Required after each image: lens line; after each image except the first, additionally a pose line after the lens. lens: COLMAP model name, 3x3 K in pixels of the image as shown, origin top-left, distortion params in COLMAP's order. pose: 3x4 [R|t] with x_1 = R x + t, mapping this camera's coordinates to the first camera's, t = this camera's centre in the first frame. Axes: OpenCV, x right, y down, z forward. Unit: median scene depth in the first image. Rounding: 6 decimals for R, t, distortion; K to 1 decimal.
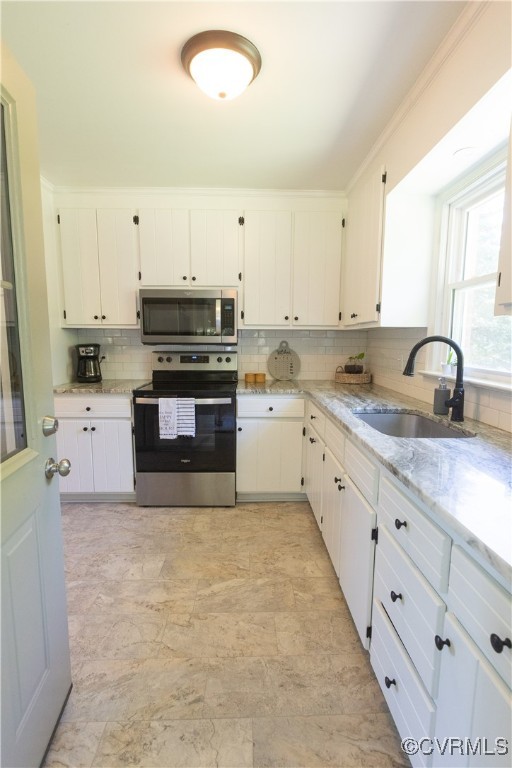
lens RADIAL K [[373.5, 0, 256.0], [0, 373.5, 384.0], [0, 0, 1]] dist [-0.001304, -0.000473]
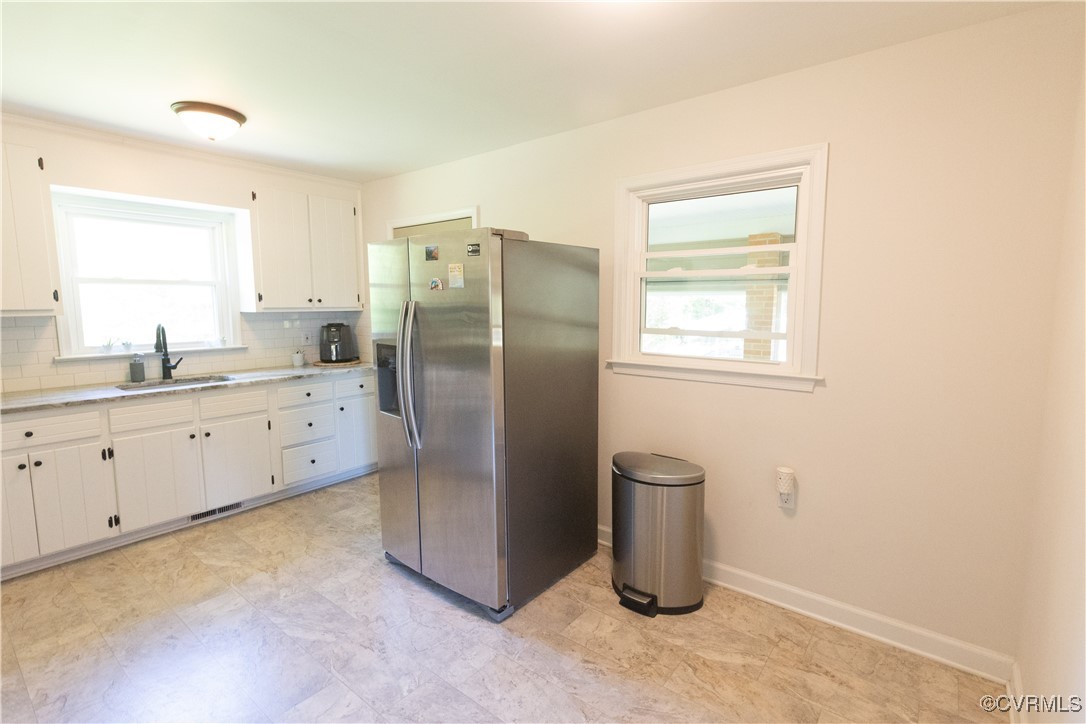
lens RADIAL K [[510.6, 0, 554.0], [0, 510.6, 356.6], [0, 0, 1]] dist [0.000685, 0.000125]
pose [[-0.771229, -0.074227, 0.632215, -1.848614], [0.076003, 0.975336, 0.207226, -0.280057], [-0.632004, 0.207869, -0.746566, 1.489264]]
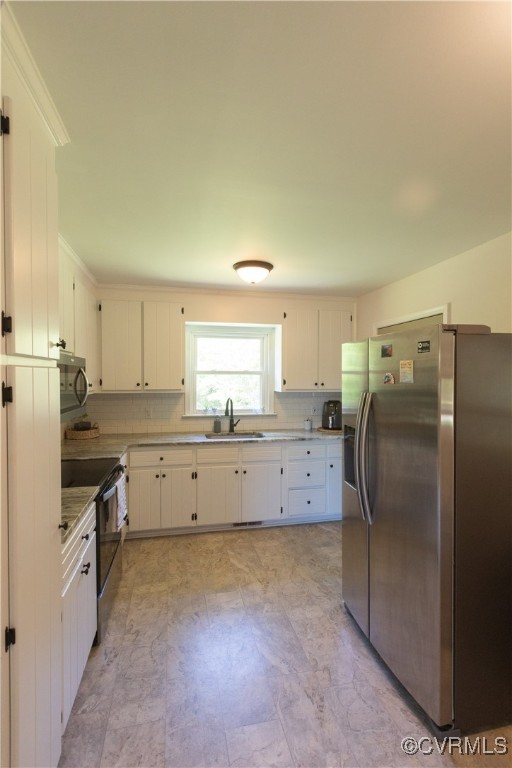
lens RADIAL K [[362.6, 0, 253.6], [0, 362.6, 383.6], [0, 0, 1]] dist [0.001002, 0.000273]
pose [[-0.192647, -0.024120, 0.980972, -1.705543], [0.118750, 0.991777, 0.047706, -0.292528], [-0.974056, 0.125681, -0.188199, 1.235040]]
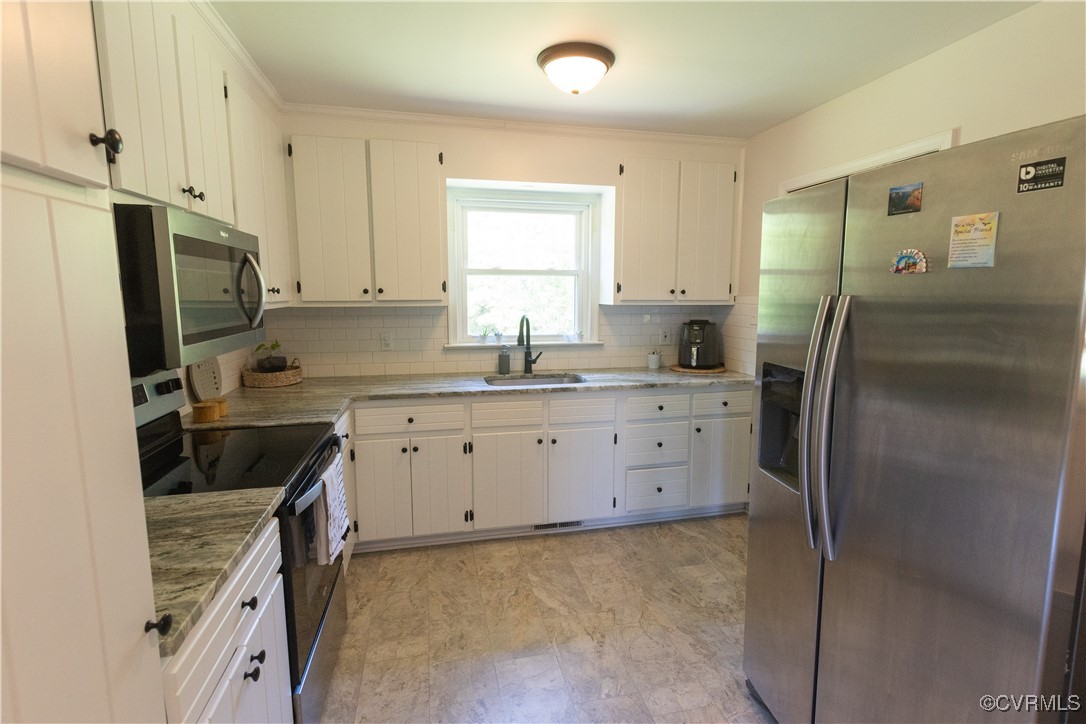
lens RADIAL K [[521.3, 0, 548.8], [0, 521.3, 357.6], [0, 0, 1]] dist [-0.001432, -0.000319]
pose [[-0.203476, -0.131037, 0.970272, -1.348233], [0.119242, 0.980310, 0.157399, -0.252599], [-0.971792, 0.147724, -0.183844, 1.252729]]
